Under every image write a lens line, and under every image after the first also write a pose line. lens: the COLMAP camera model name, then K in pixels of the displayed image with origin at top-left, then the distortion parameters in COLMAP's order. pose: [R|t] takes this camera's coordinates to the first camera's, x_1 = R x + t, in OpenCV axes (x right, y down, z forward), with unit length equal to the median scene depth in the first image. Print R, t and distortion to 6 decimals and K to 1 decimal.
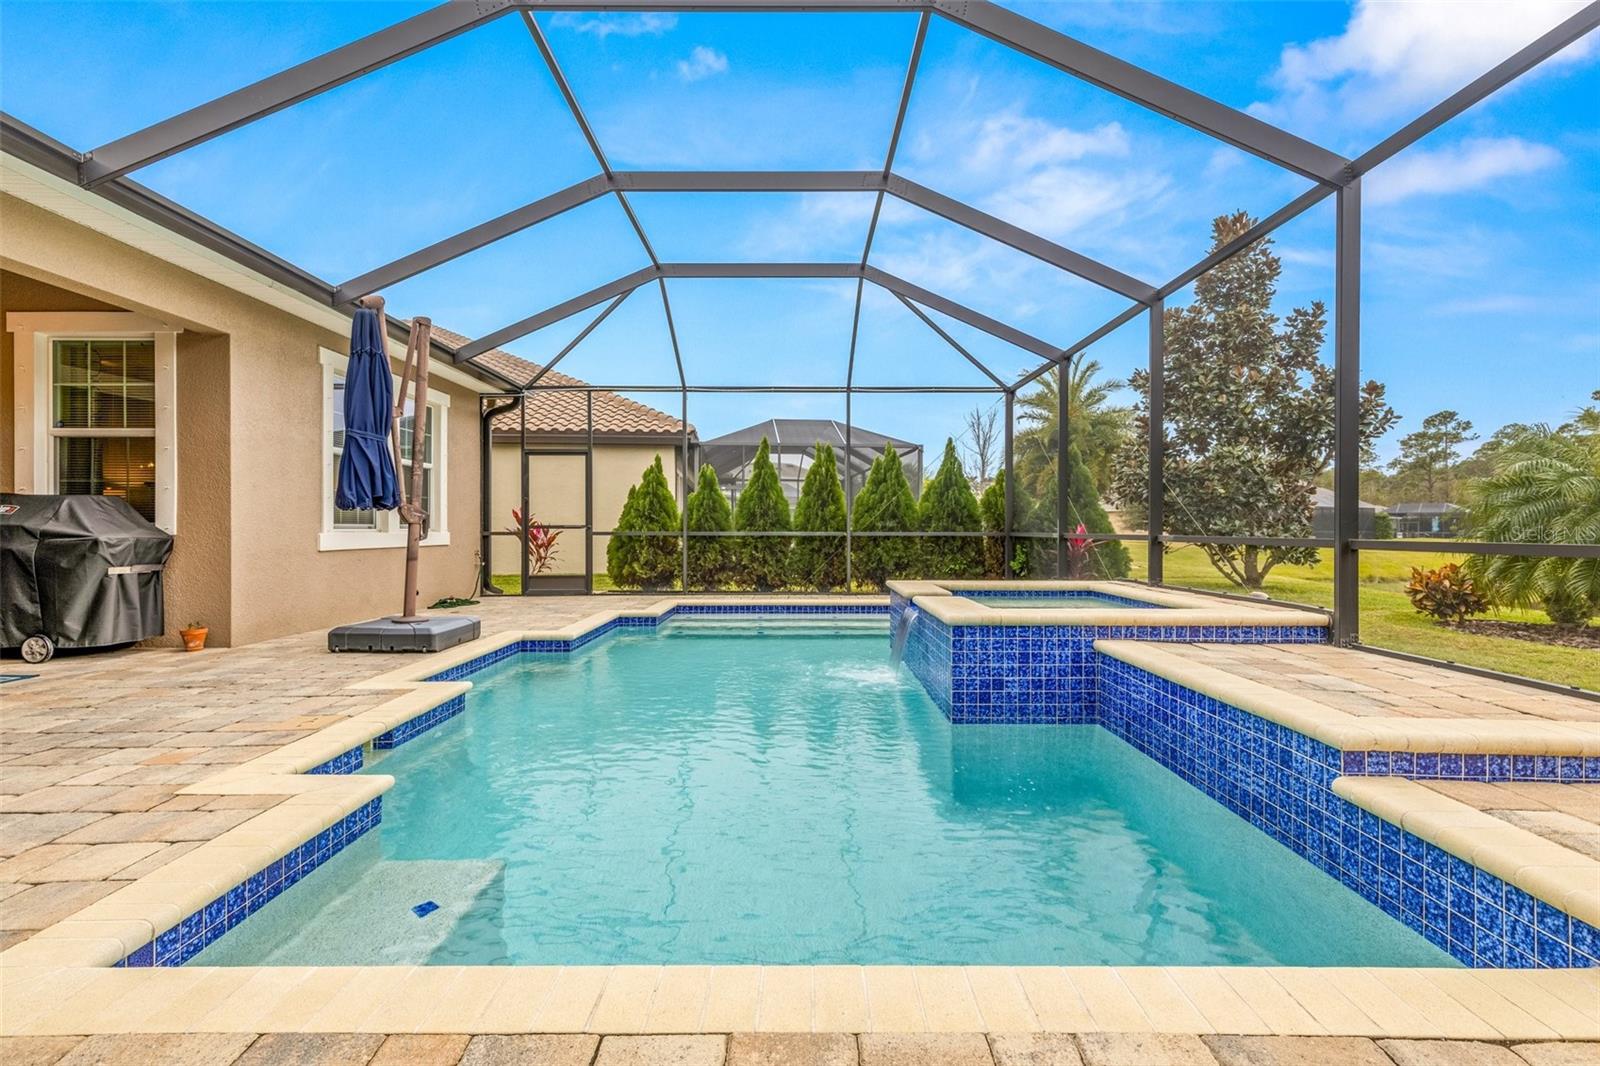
lens RADIAL K [[718.6, 0, 803.0], [0, 718.6, 527.0], [0, 0, 1]] dist [0.008582, -0.001237]
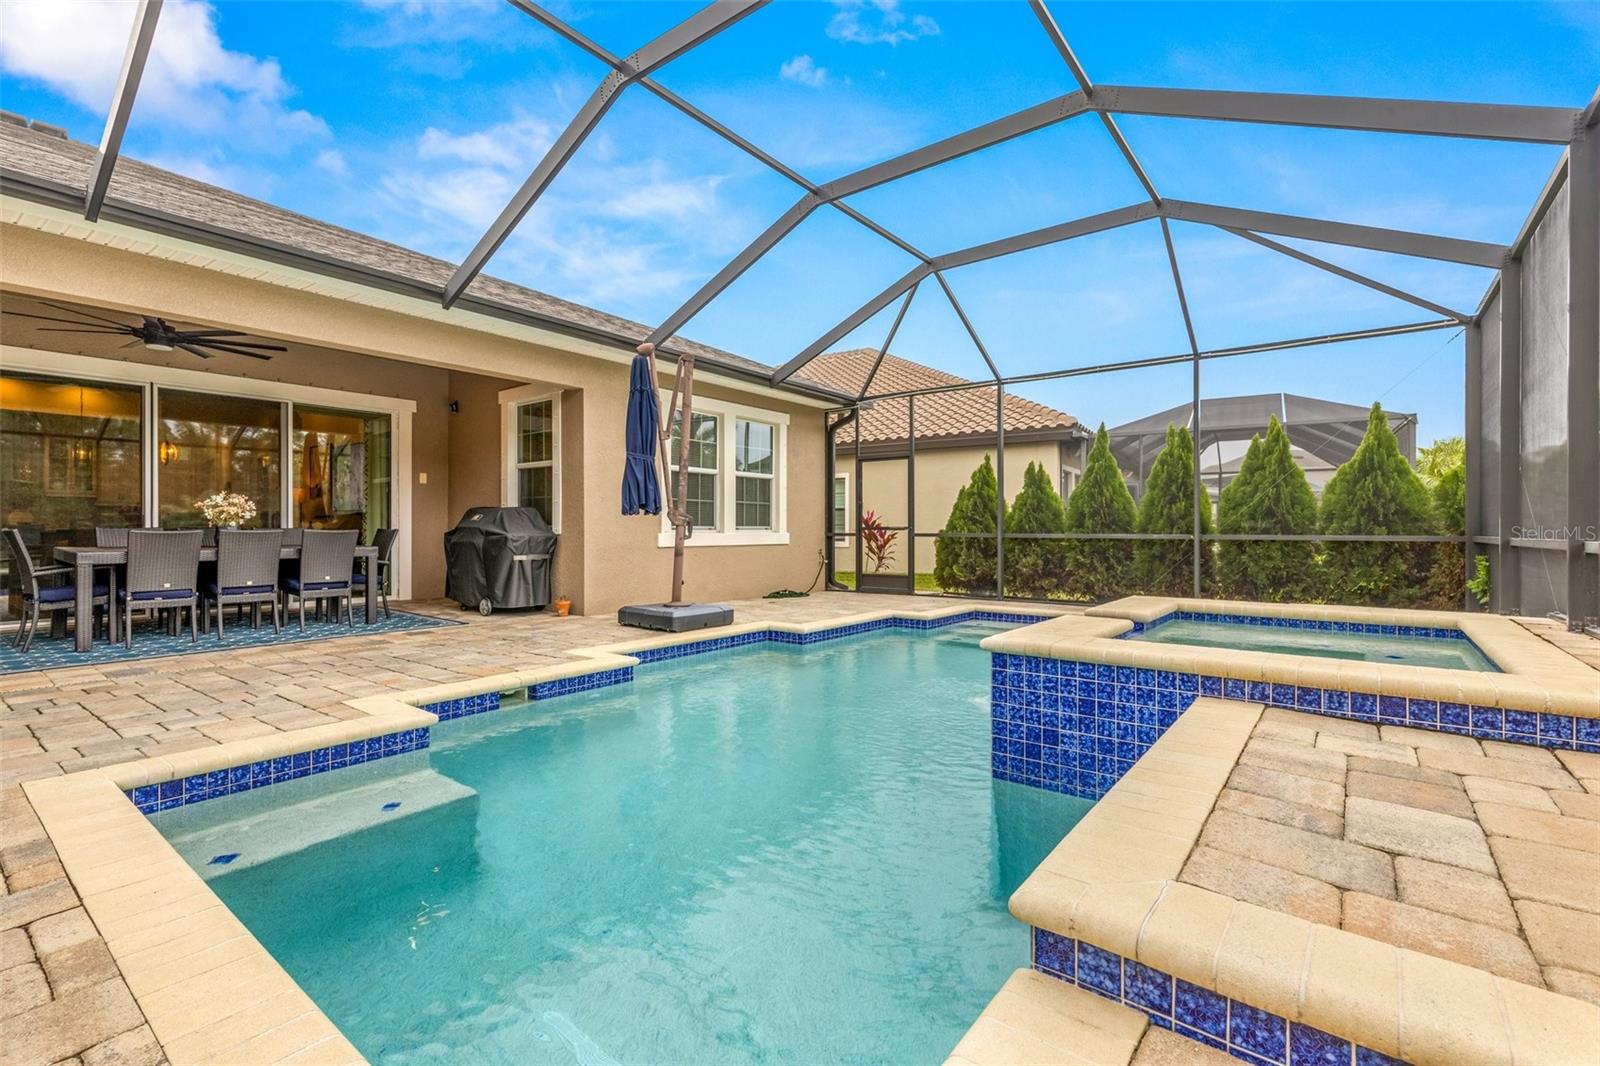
lens RADIAL K [[718.6, 0, 803.0], [0, 718.6, 527.0], [0, 0, 1]] dist [0.008582, -0.001237]
pose [[0.788142, -0.002117, -0.615489, 0.334472], [0.000298, 0.999995, -0.003058, 0.001416], [0.615493, 0.002226, 0.788139, 0.157611]]
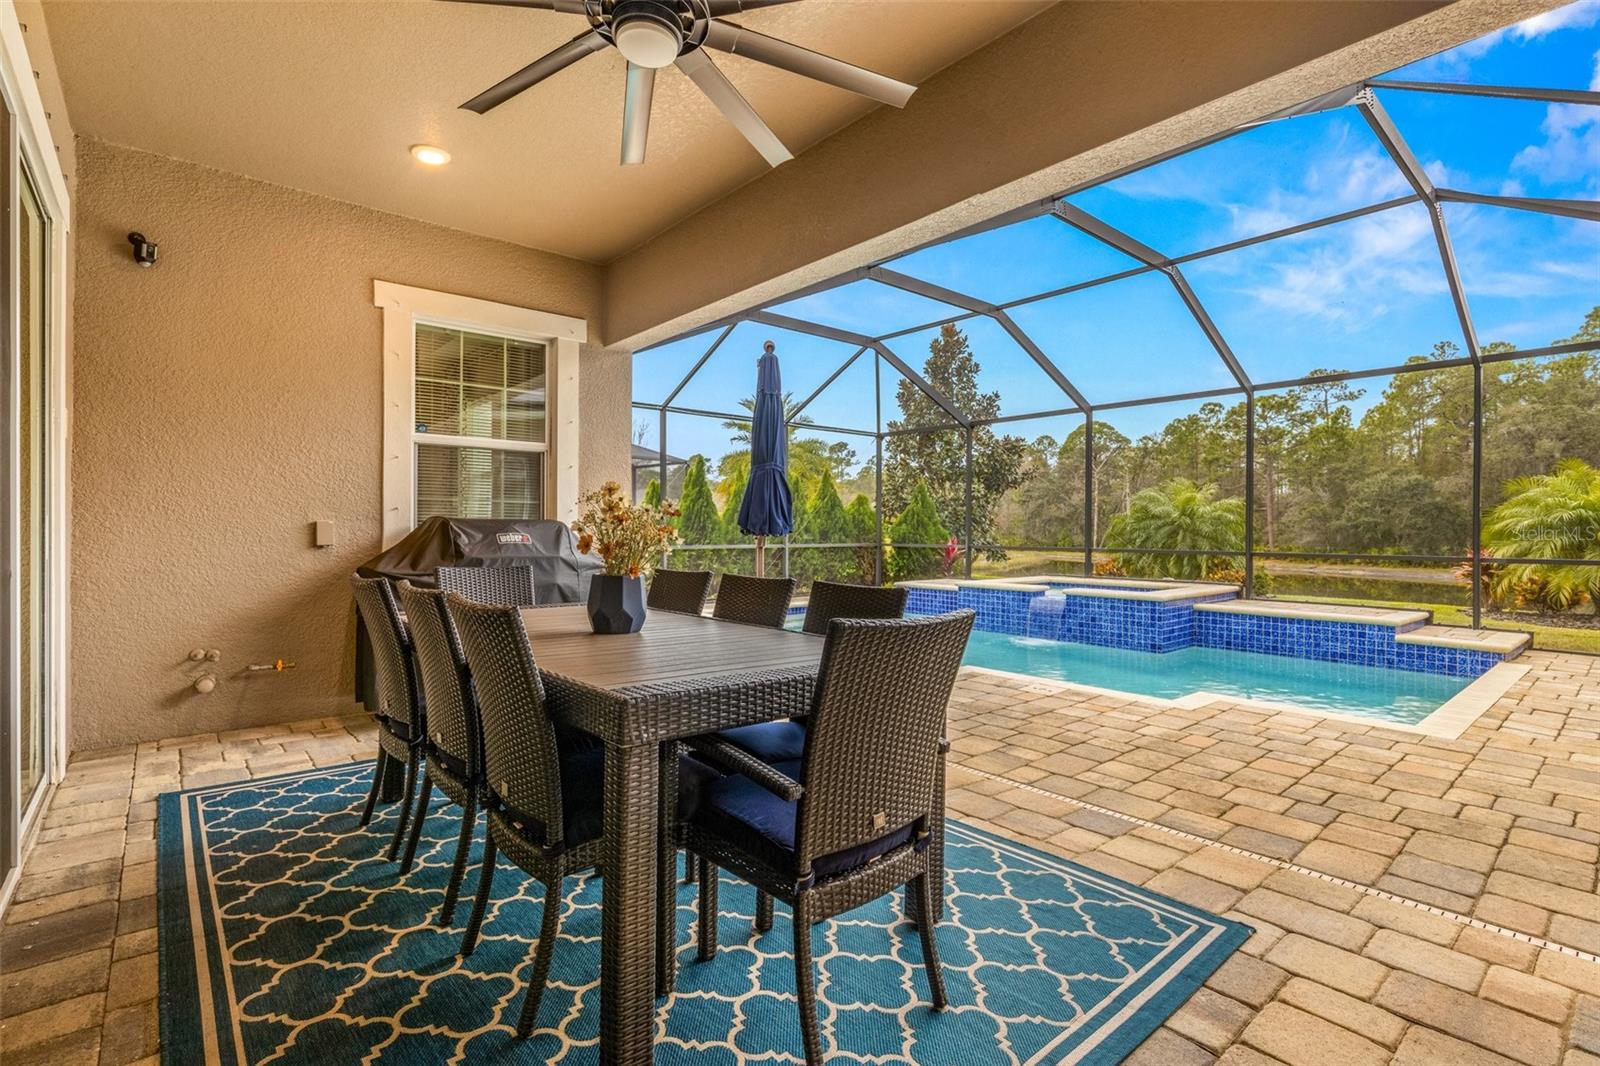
lens RADIAL K [[738.2, 0, 804.9], [0, 738.2, 528.0], [0, 0, 1]] dist [-0.000016, 0.000050]
pose [[0.761193, 0.002441, 0.648521, -1.105309], [-0.003618, 0.999993, 0.000482, -0.032829], [-0.648515, -0.002714, 0.761197, 0.090793]]
